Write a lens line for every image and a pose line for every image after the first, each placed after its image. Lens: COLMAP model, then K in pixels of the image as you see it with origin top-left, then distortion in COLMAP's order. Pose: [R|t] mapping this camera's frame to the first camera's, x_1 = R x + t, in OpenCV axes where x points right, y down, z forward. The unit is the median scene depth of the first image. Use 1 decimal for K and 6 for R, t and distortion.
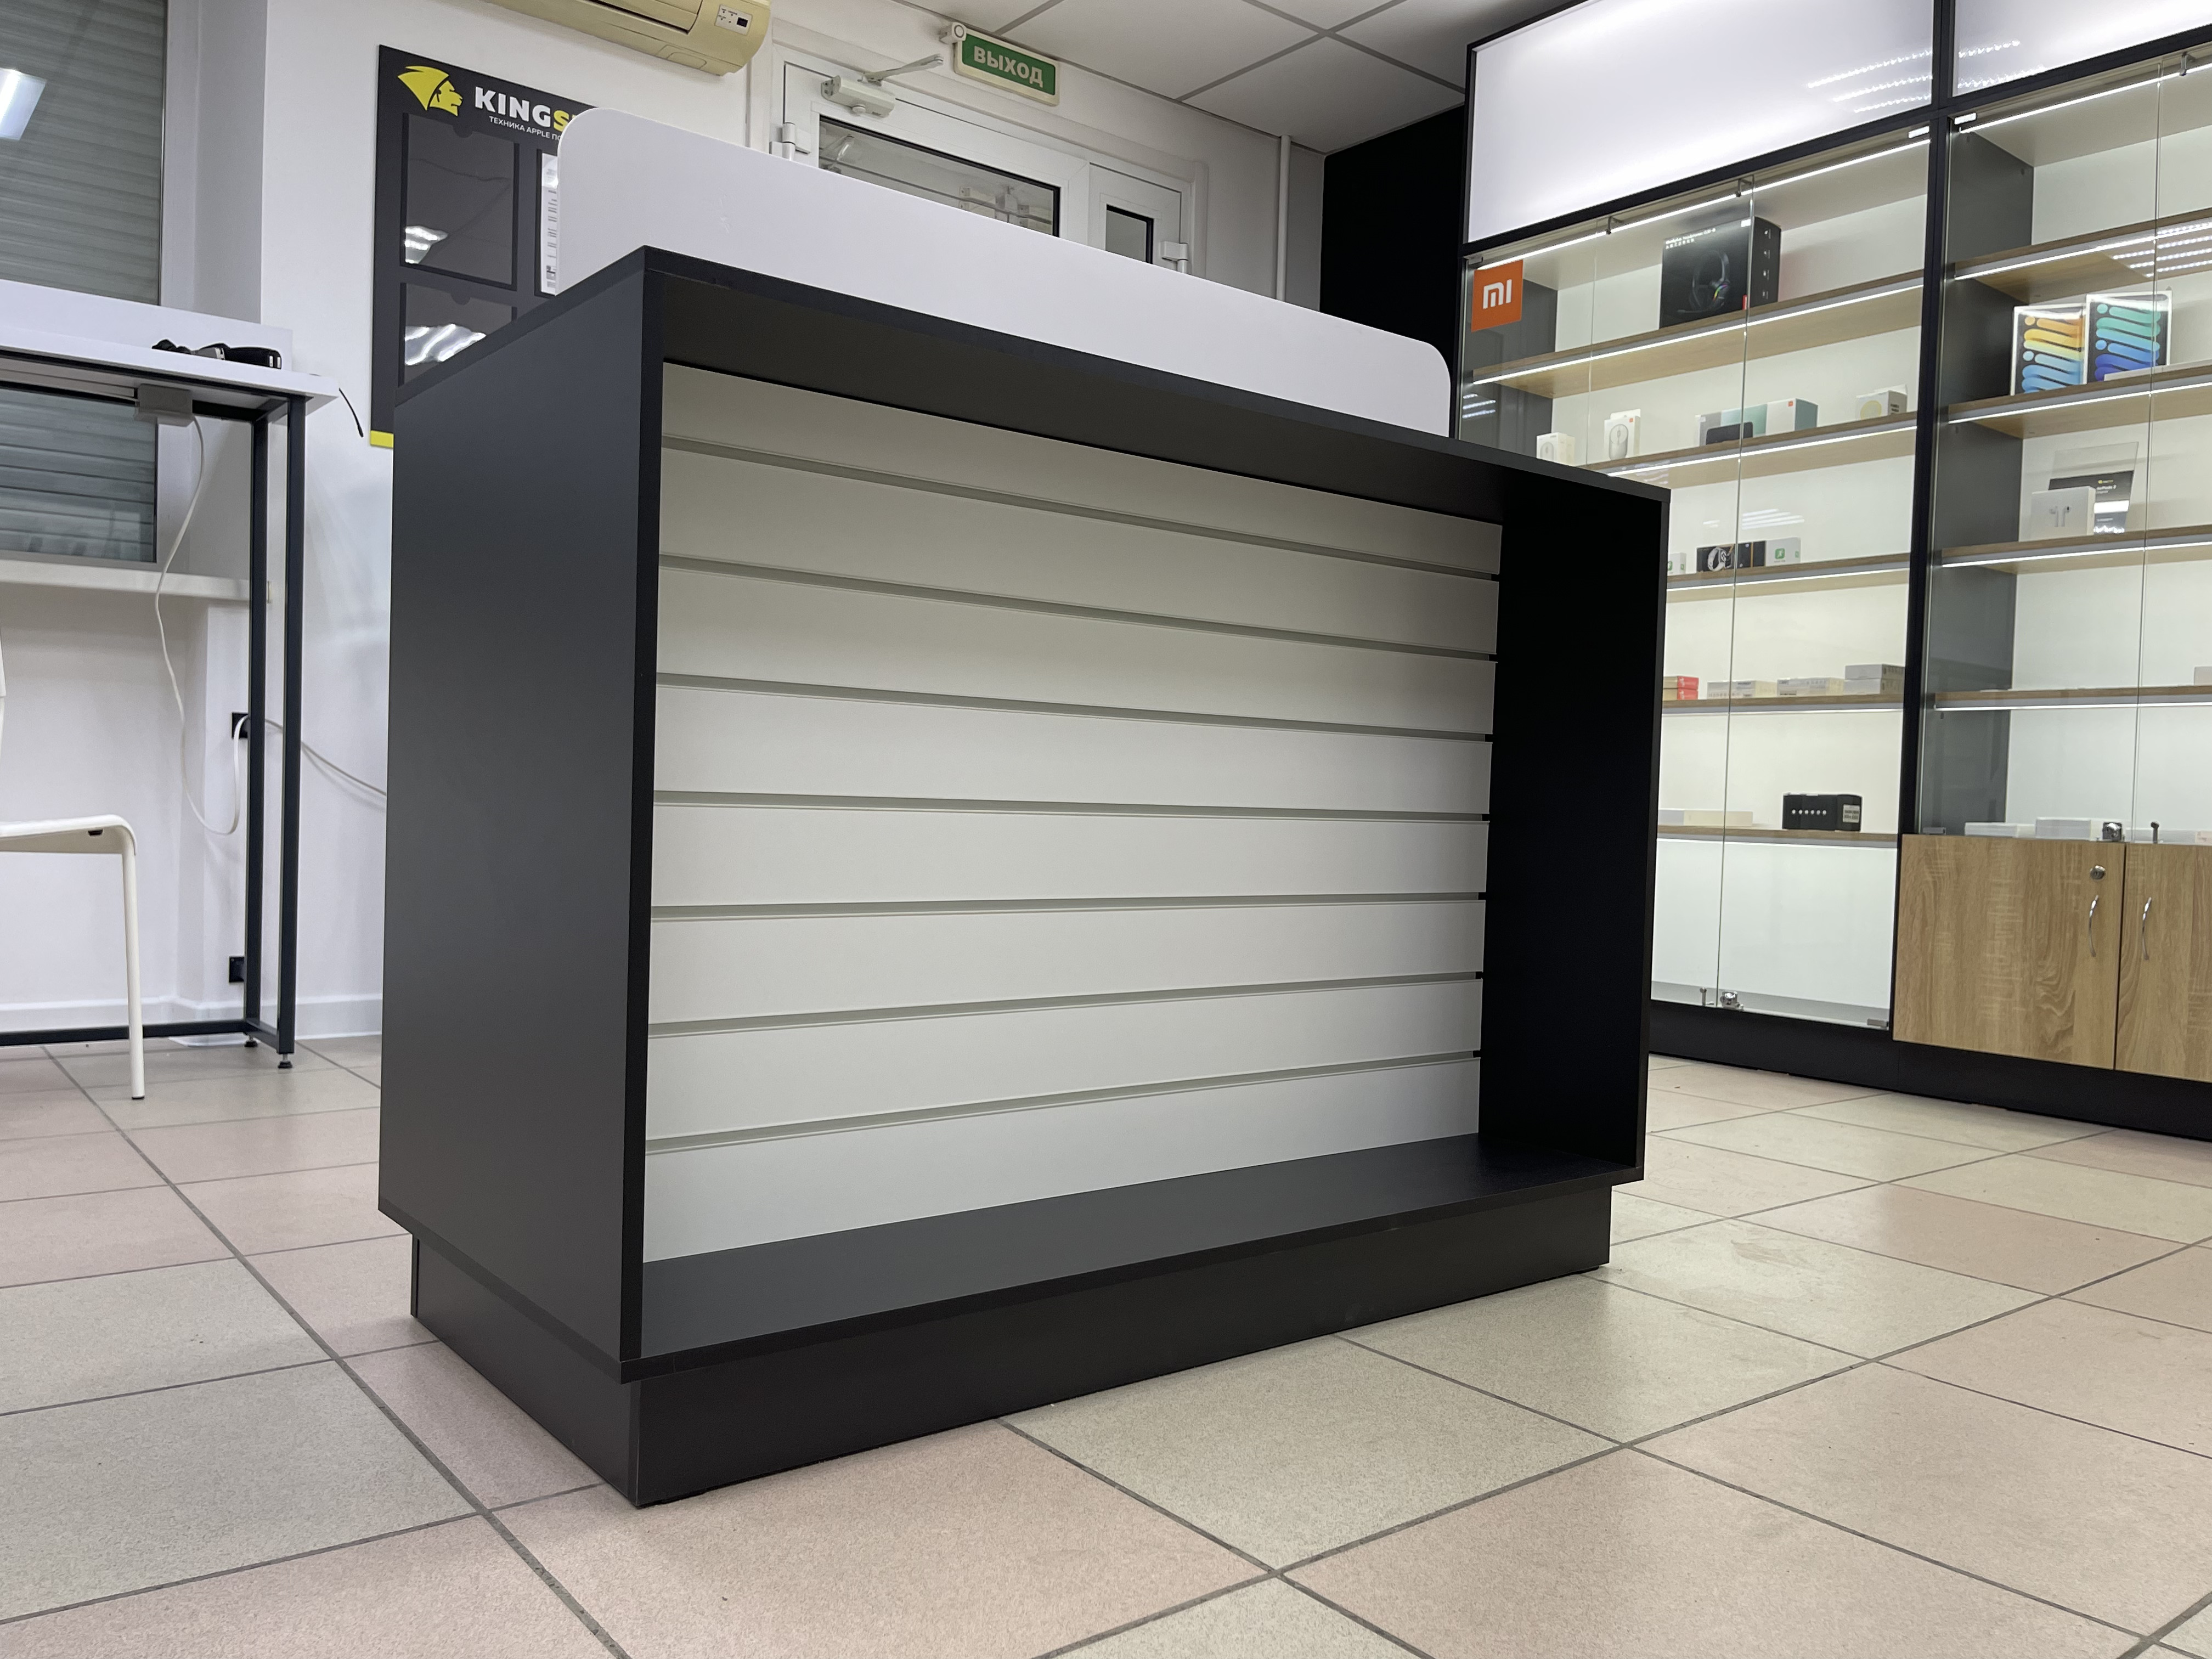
lens RADIAL K [[1681.2, 0, 1124.5], [0, 1681.2, 833.4], [0, 0, 1]] dist [0.054614, -0.059698]
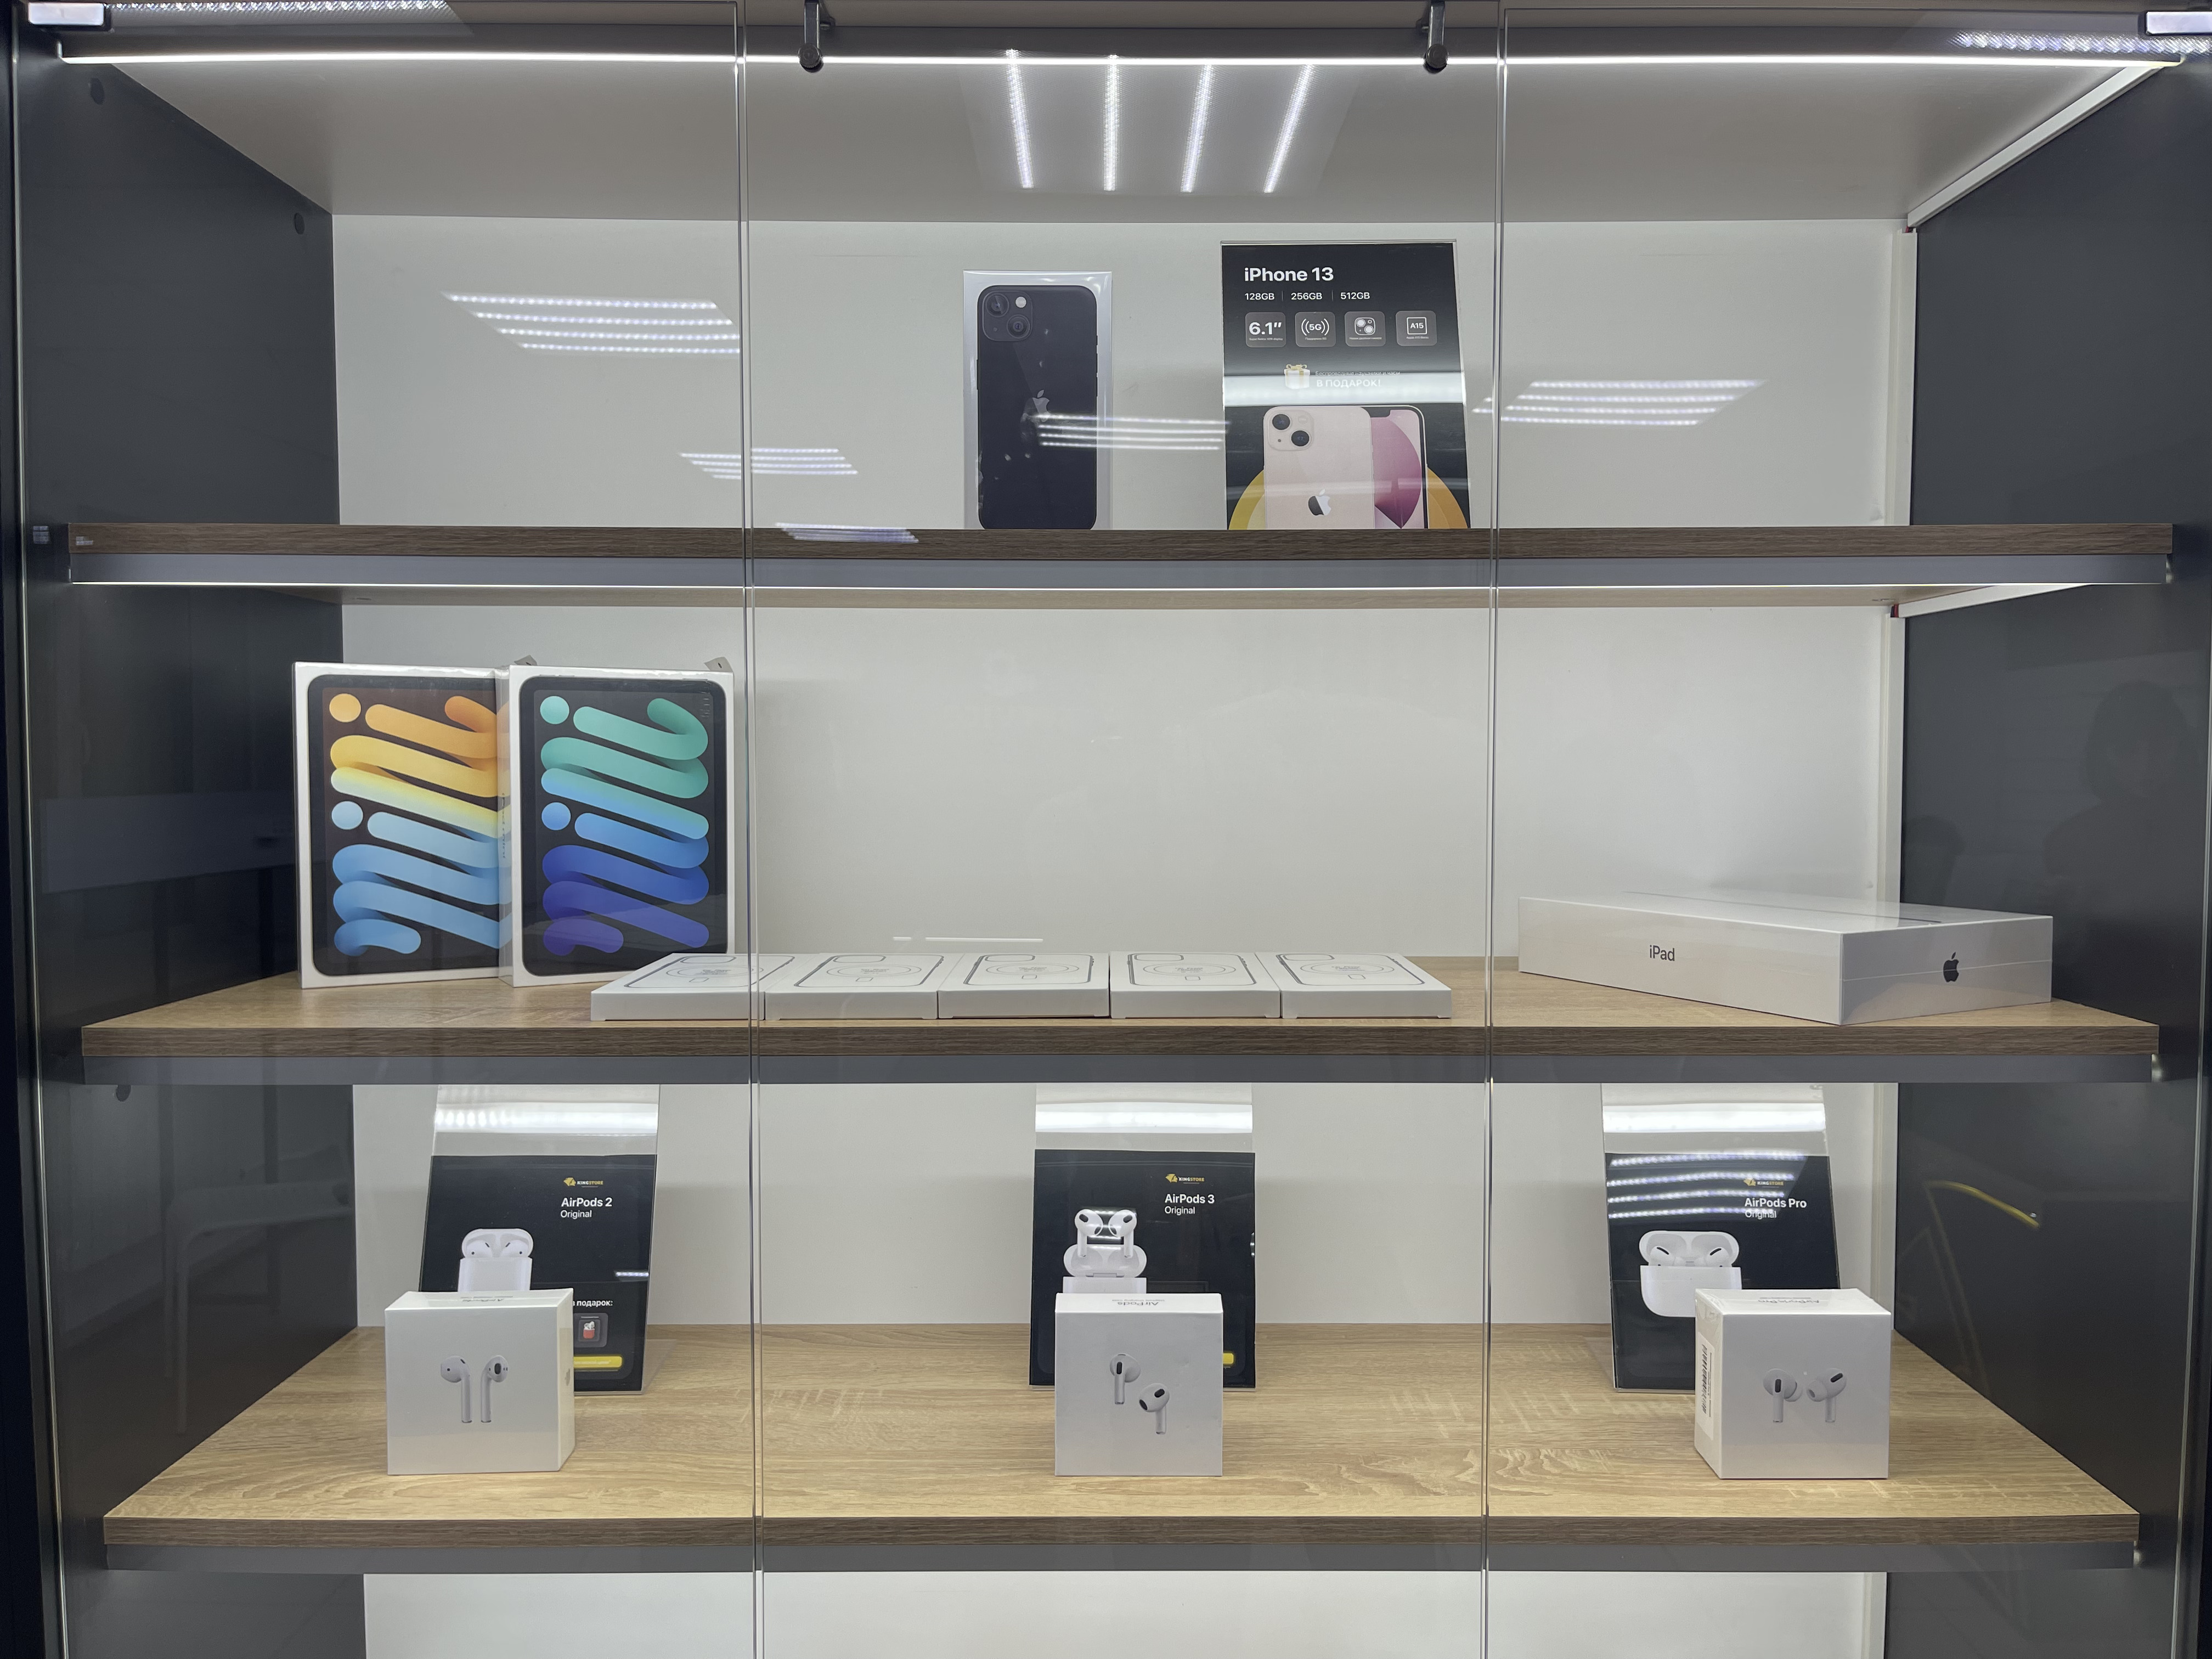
lens RADIAL K [[1681.2, 0, 1119.1], [0, 1681.2, 833.4], [0, 0, 1]] dist [0.054614, -0.059698]
pose [[0.619770, -0.067987, 0.781833, 0.370726], [0.040056, 0.997682, 0.055005, -0.289918], [-0.783760, -0.002773, 0.621057, 0.685987]]
